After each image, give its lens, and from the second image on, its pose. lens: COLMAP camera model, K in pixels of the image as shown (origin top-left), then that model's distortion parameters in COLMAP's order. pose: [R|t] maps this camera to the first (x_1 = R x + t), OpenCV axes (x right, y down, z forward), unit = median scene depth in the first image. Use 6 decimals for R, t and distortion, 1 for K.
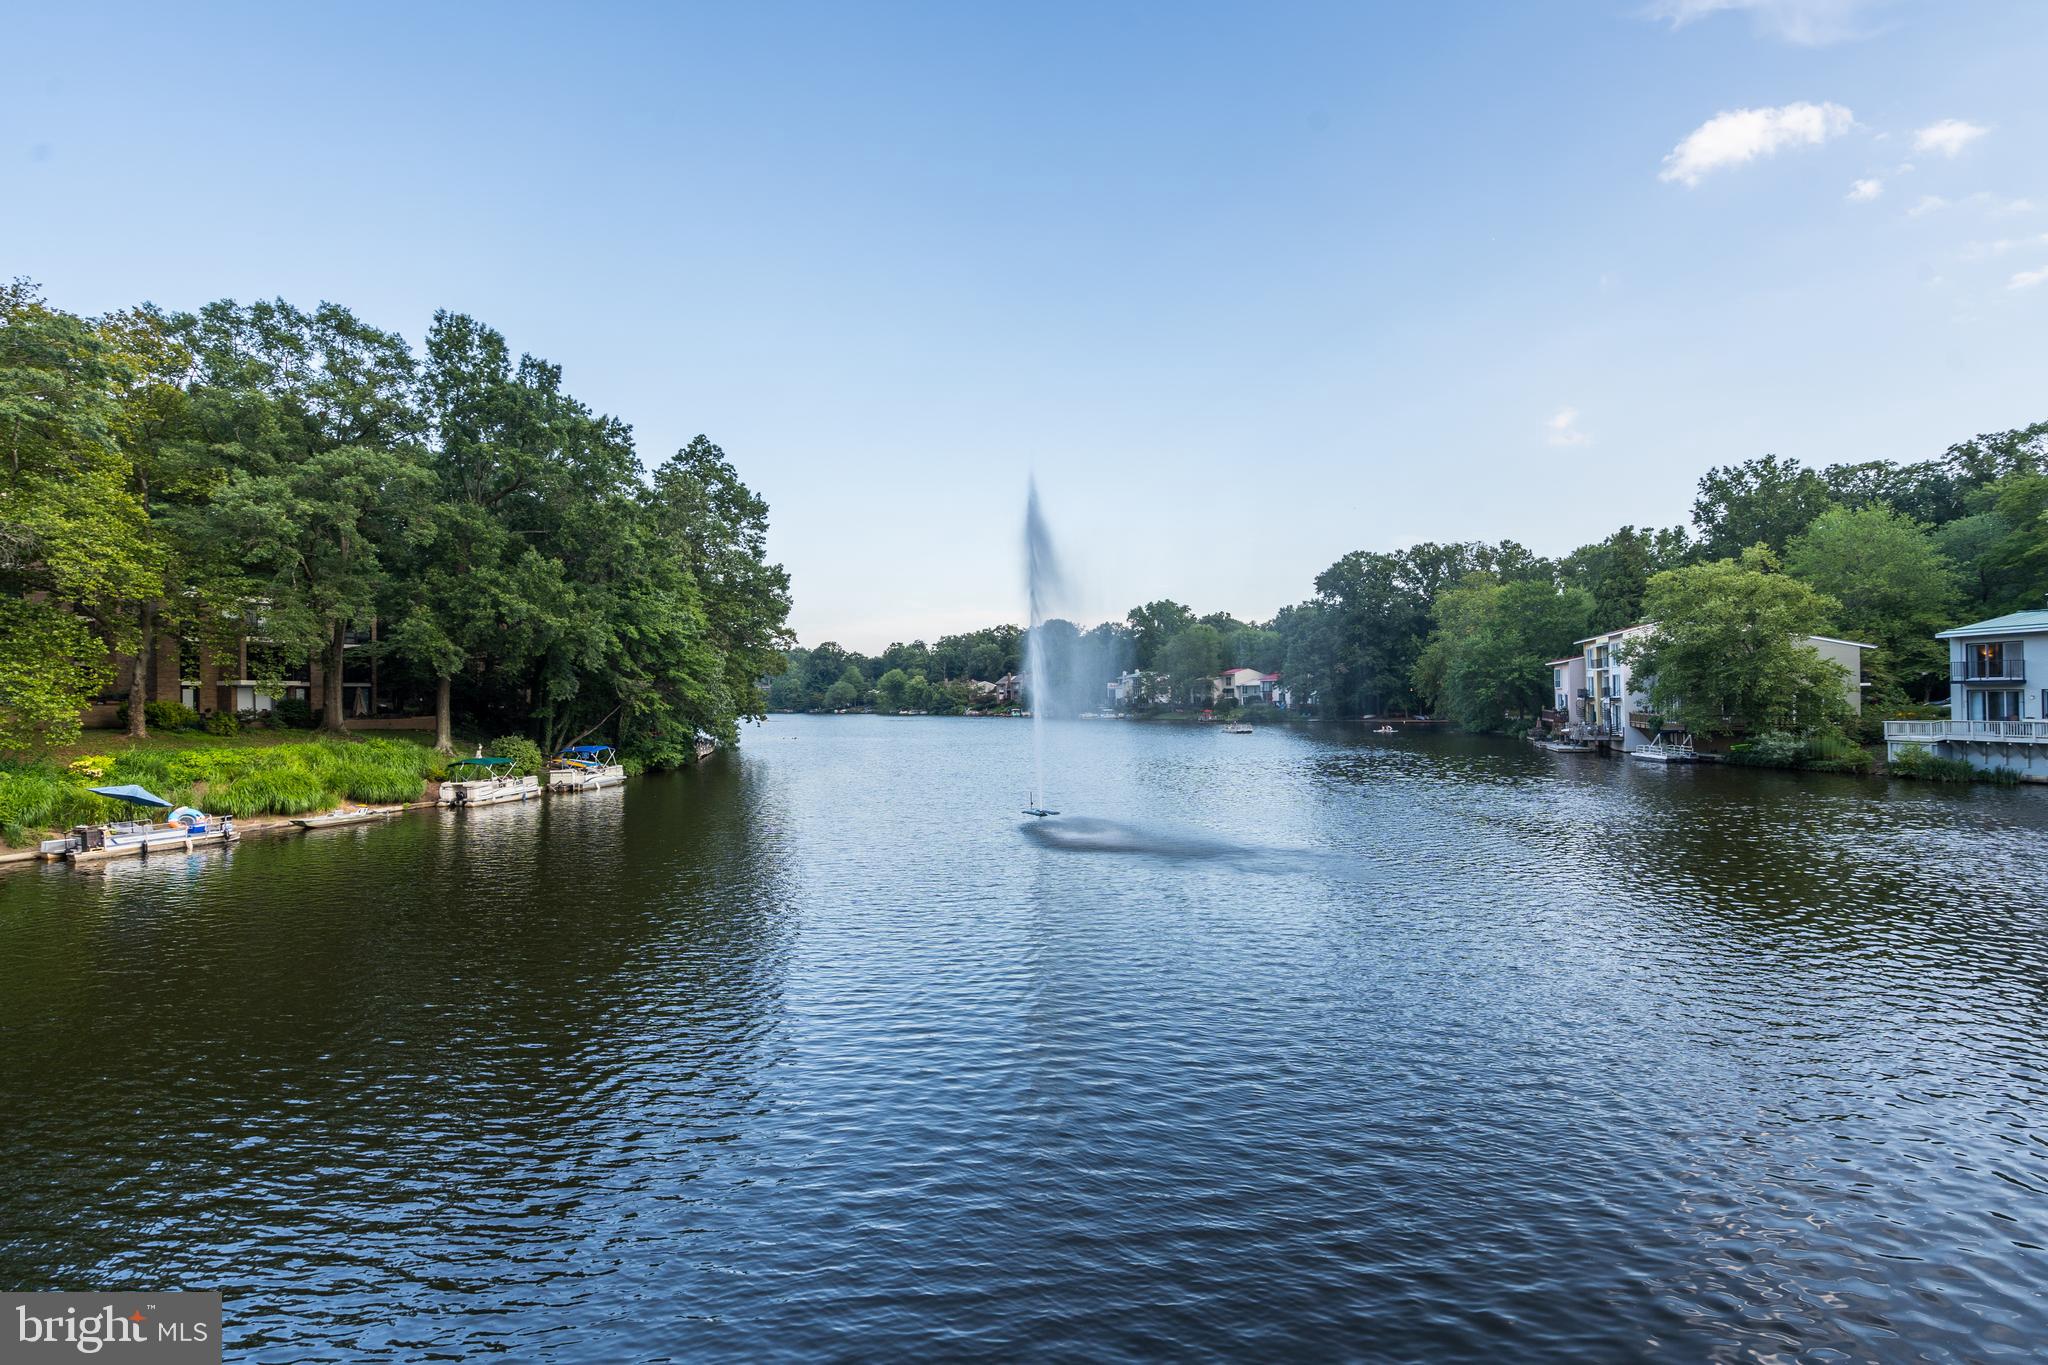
lens RADIAL K [[934.6, 0, 1025.0], [0, 934.6, 713.9], [0, 0, 1]] dist [0.002082, 0.000937]
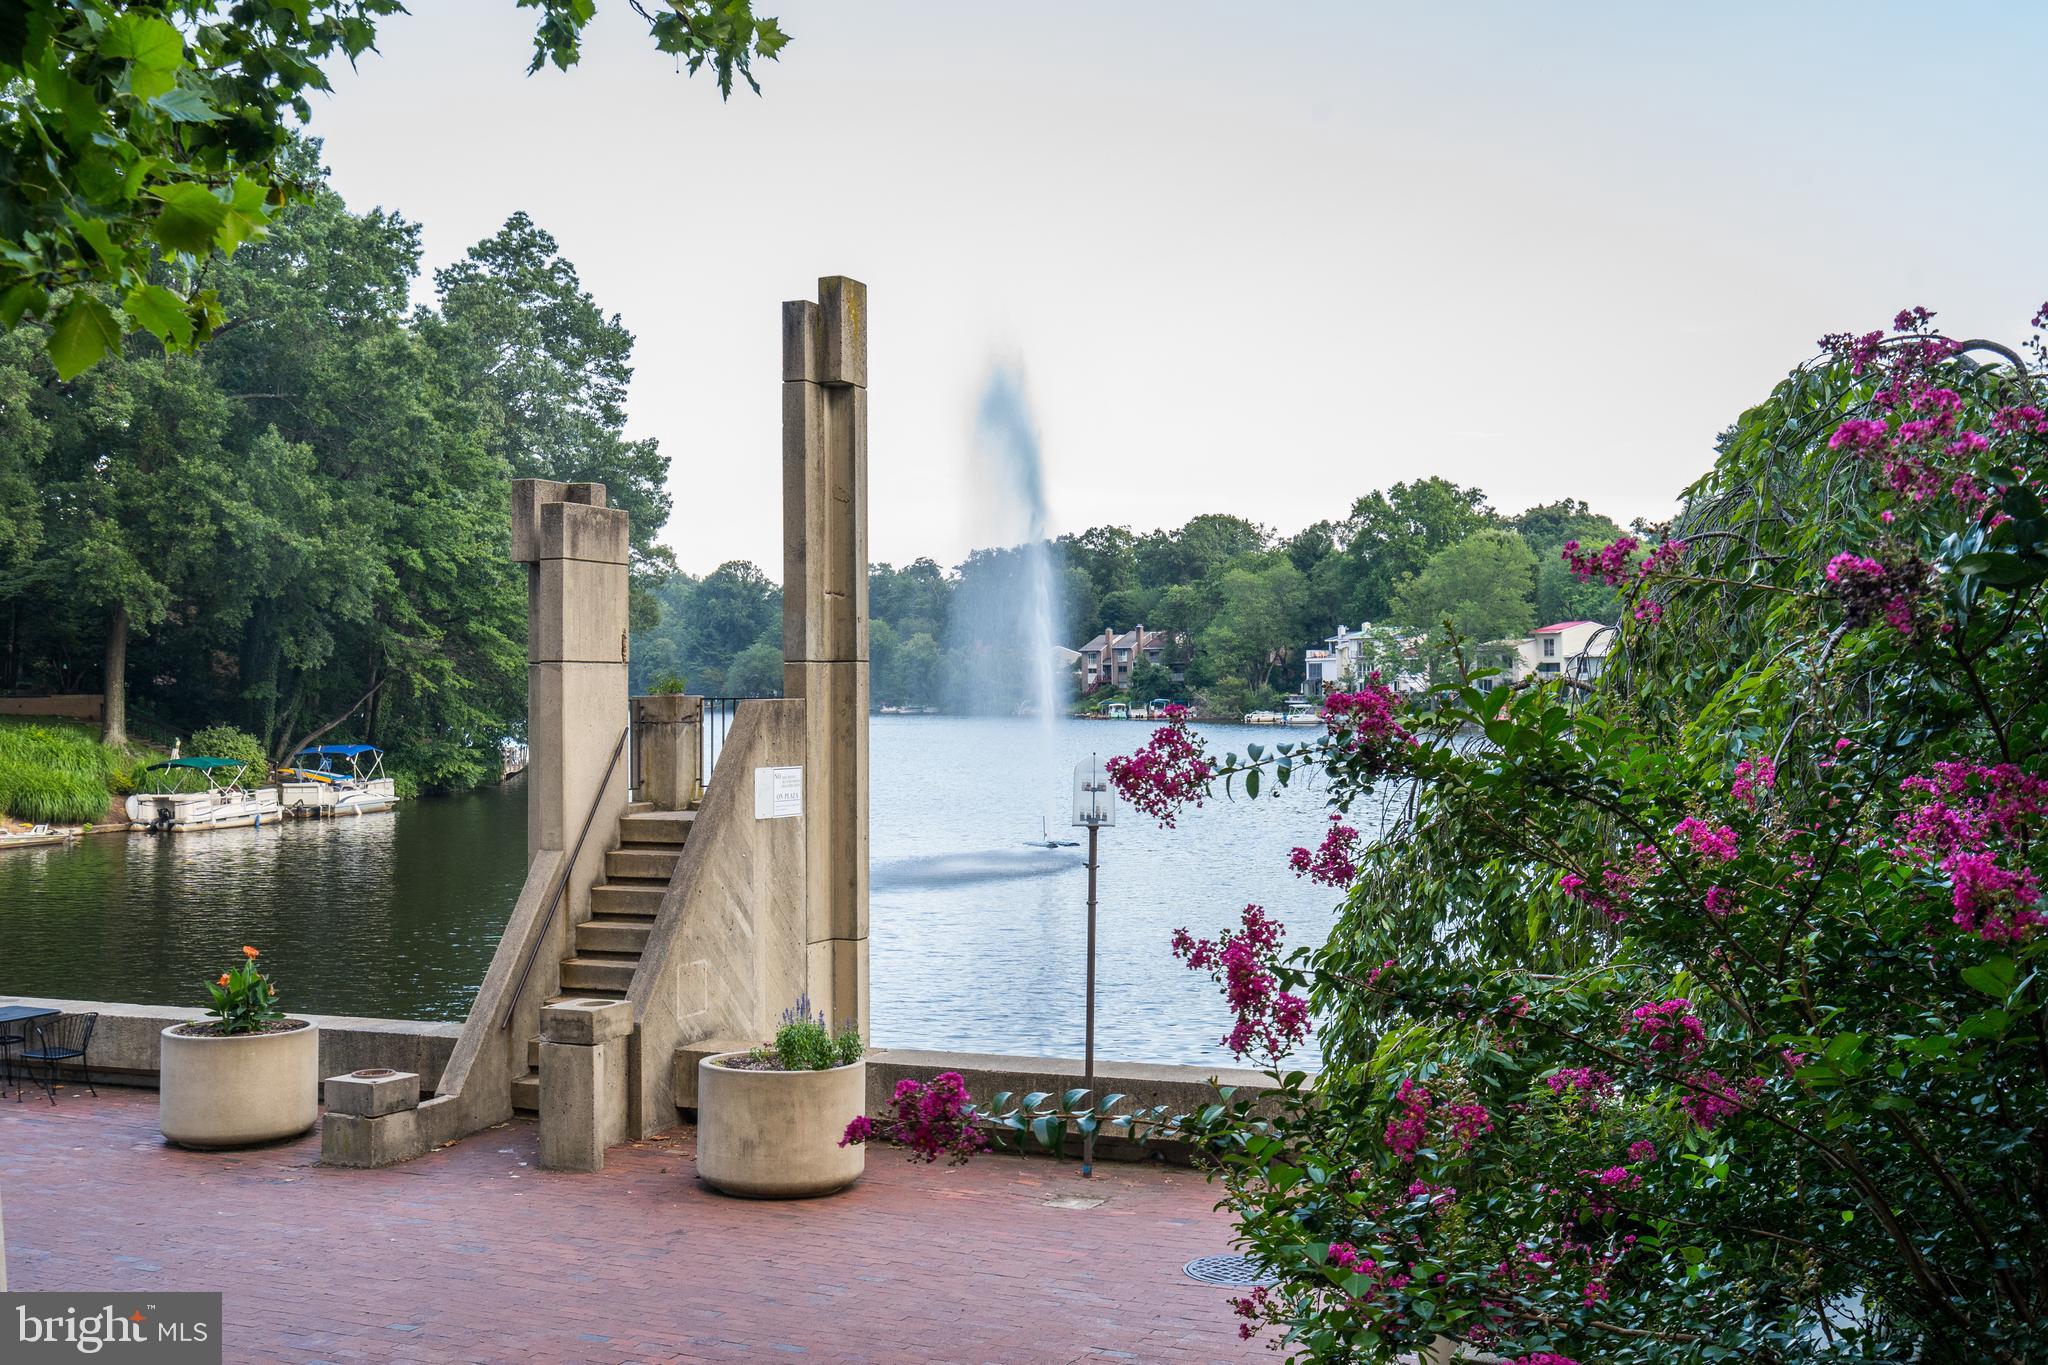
lens RADIAL K [[2062.9, 0, 1020.1], [0, 2062.9, 683.3], [0, 0, 1]] dist [0.027596, 0.000000]
pose [[0.997548, 0.007671, -0.069568, 0.066030], [-0.008843, 0.999824, -0.016548, 0.012222], [0.069429, 0.017122, 0.997440, -0.306863]]
